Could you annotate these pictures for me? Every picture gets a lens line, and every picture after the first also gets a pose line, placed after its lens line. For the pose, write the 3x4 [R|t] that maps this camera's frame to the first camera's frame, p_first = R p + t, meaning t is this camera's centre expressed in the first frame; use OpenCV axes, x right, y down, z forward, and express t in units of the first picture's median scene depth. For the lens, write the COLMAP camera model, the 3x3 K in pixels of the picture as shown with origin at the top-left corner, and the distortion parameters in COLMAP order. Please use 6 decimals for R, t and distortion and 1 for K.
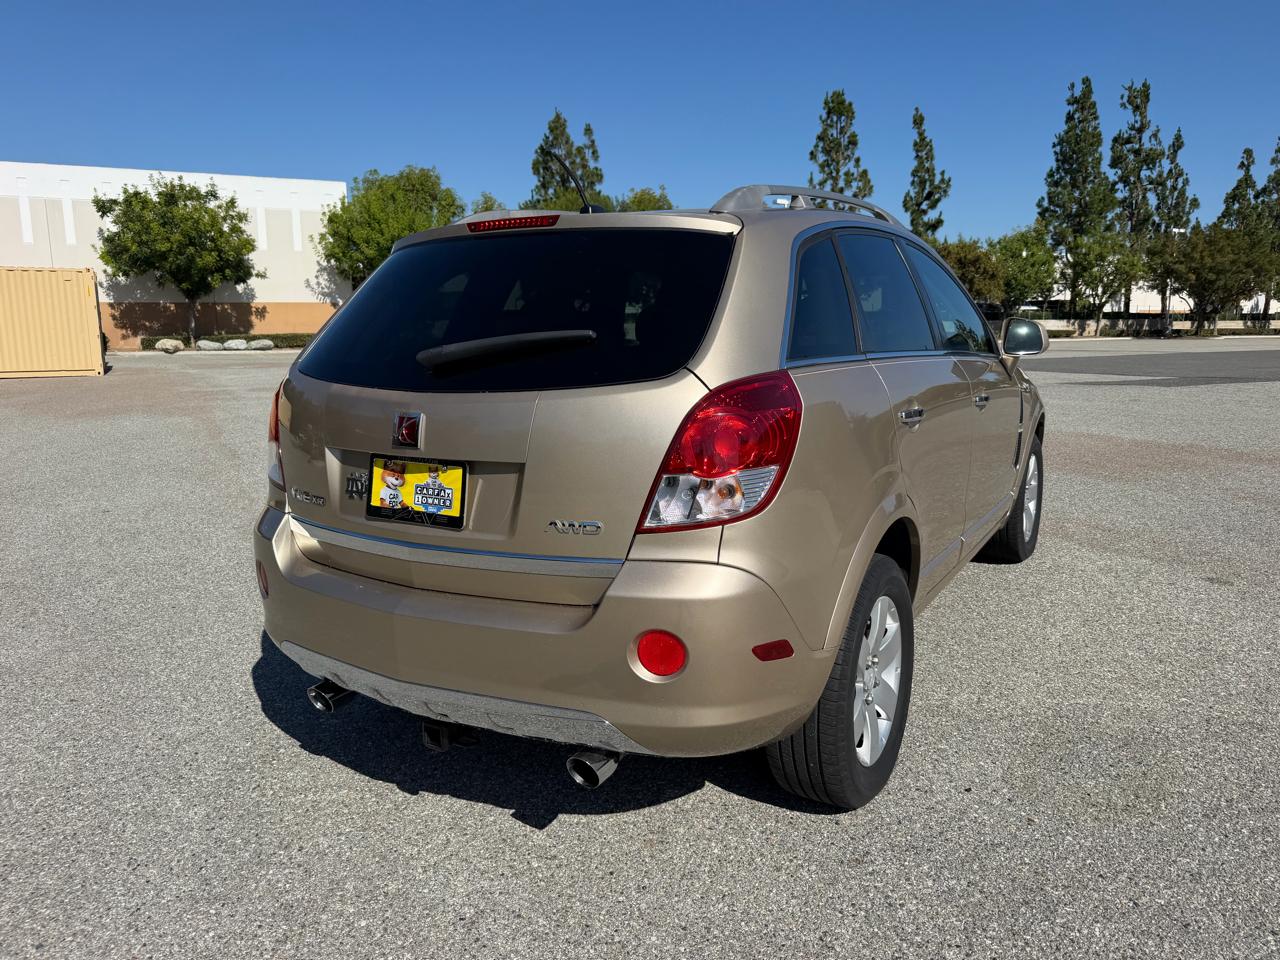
lens RADIAL K [[908.1, 0, 654.6], [0, 908.1, 482.4], [0, 0, 1]] dist [0.018553, -0.032384]
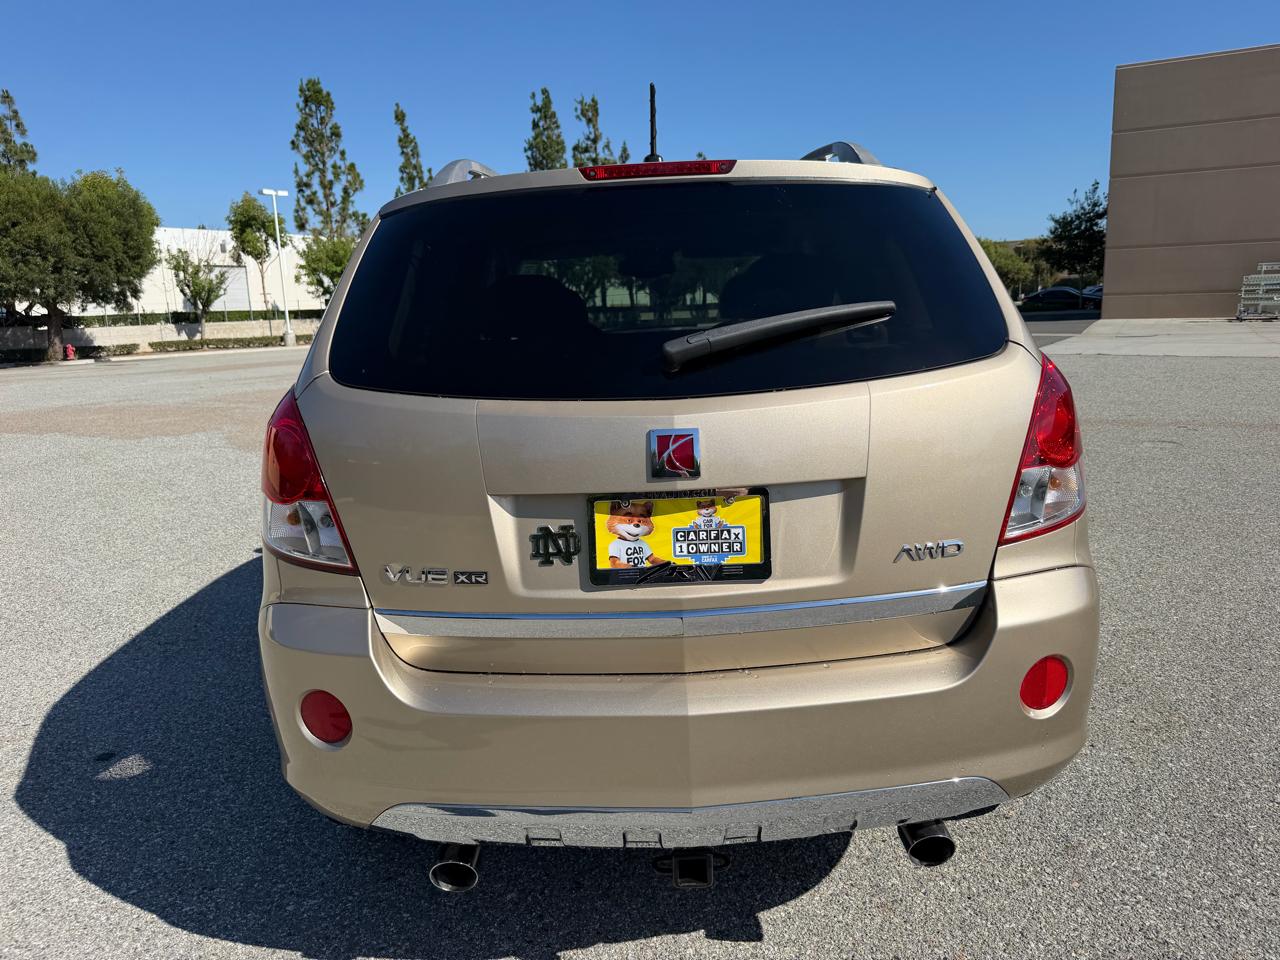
lens RADIAL K [[908.1, 0, 650.9], [0, 908.1, 477.5], [0, 0, 1]] dist [0.018553, -0.032384]
pose [[0.857159, -0.120733, 0.500702, -0.036298], [0.121959, 0.992069, 0.030431, -0.003542], [-0.500404, 0.034981, 0.865085, 0.022807]]
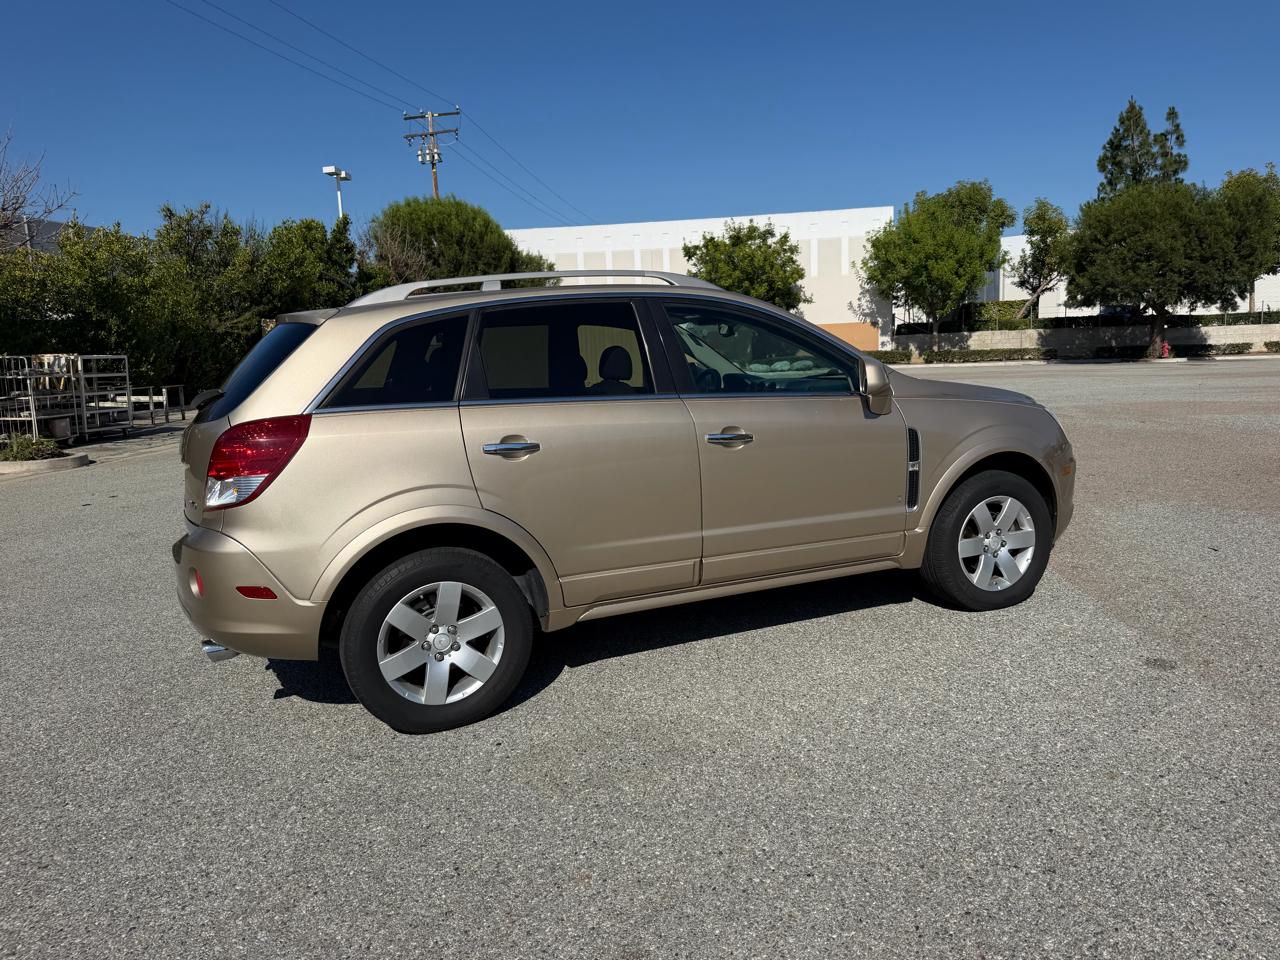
lens RADIAL K [[908.1, 0, 651.5], [0, 908.1, 469.1], [0, 0, 1]] dist [0.018553, -0.032384]
pose [[0.803992, 0.054830, -0.592107, 0.086656], [-0.071136, 0.997458, -0.004225, -0.003840], [0.590370, 0.045517, 0.805848, 0.005989]]
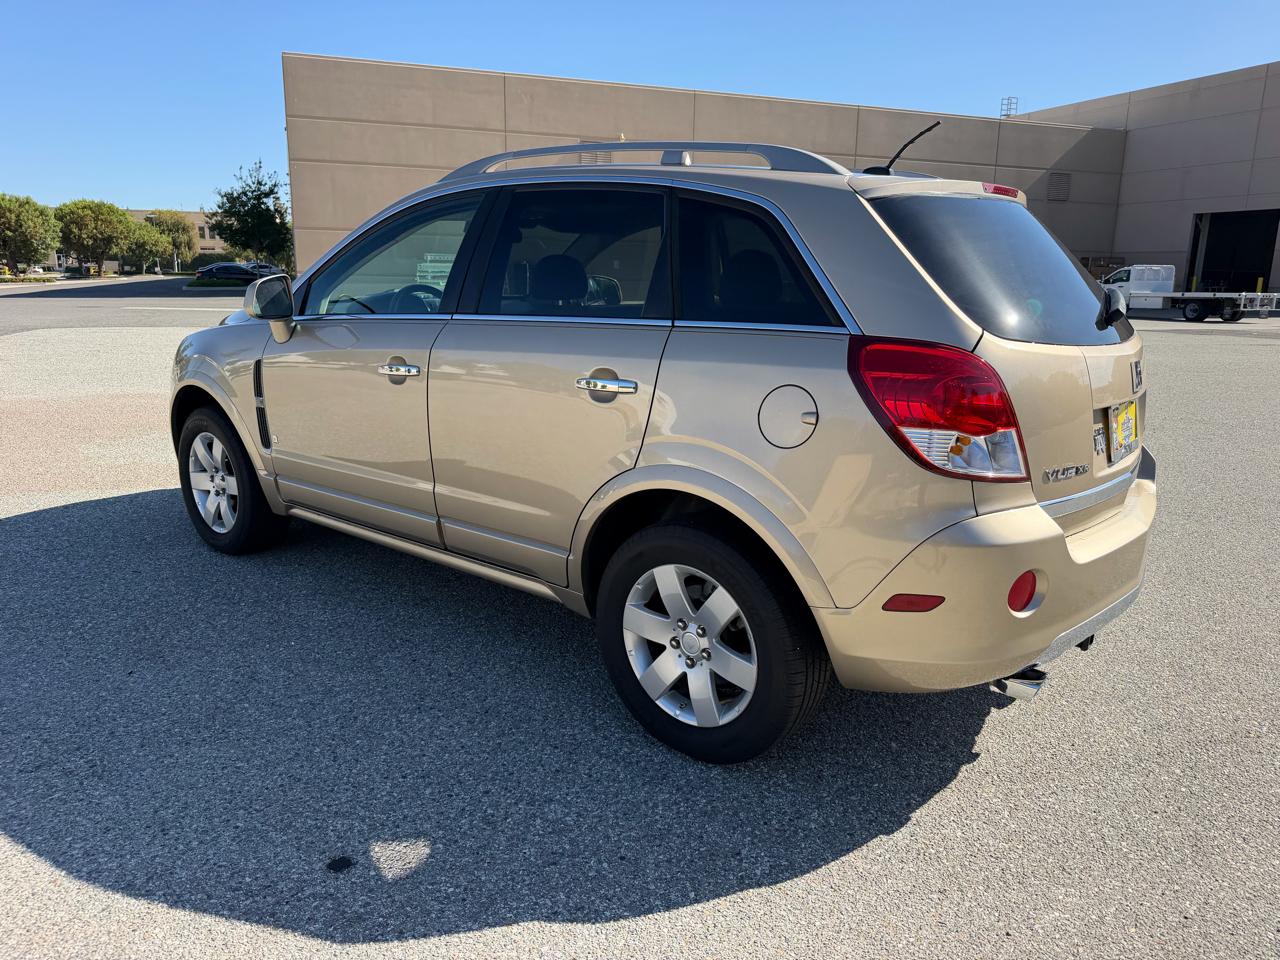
lens RADIAL K [[908.1, 0, 640.2], [0, 908.1, 484.3], [0, 0, 1]] dist [0.018553, -0.032384]
pose [[0.150457, -0.218542, 0.964159, -0.086616], [0.161549, 0.967587, 0.194109, -0.014376], [-0.975328, 0.126554, 0.180885, 0.080962]]
